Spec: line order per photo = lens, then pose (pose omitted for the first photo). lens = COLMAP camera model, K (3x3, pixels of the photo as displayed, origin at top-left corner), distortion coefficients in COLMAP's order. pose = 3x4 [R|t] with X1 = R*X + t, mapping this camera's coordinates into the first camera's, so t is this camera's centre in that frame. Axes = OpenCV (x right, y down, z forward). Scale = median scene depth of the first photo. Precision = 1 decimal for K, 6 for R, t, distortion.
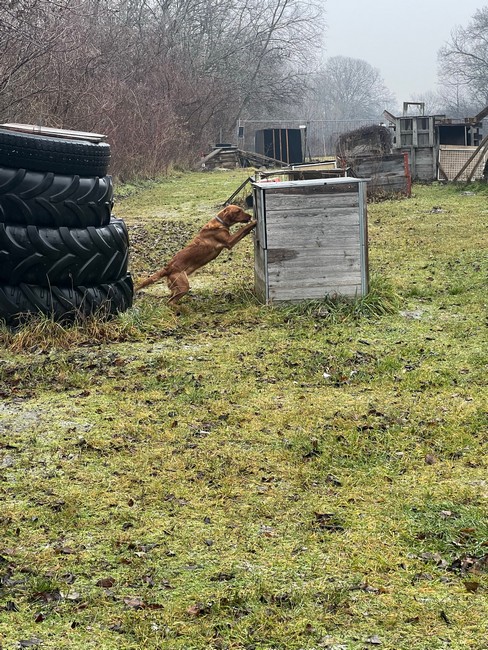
lens RADIAL K [[1486.2, 0, 244.0], [0, 1486.2, 325.0], [0, 0, 1]] dist [0.119288, 1.211281]
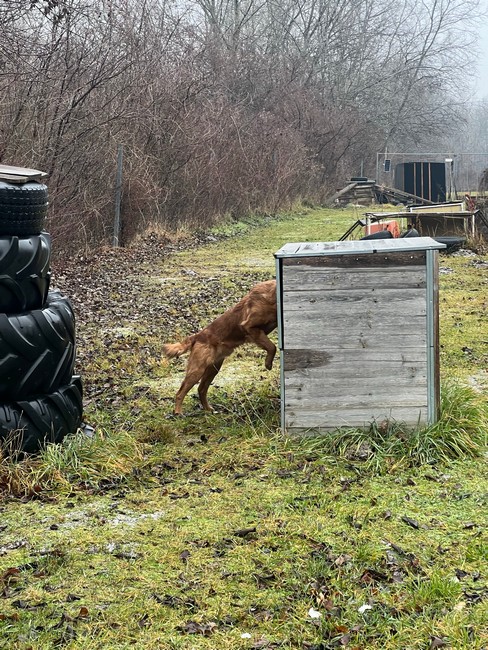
lens RADIAL K [[1486.2, 0, 244.0], [0, 1486.2, 325.0], [0, 0, 1]] dist [0.119288, 1.211281]
pose [[0.994147, 0.024413, -0.105241, 0.066891], [-0.026591, 0.999459, -0.019345, -0.048474], [0.104711, 0.022030, 0.994259, 0.344142]]
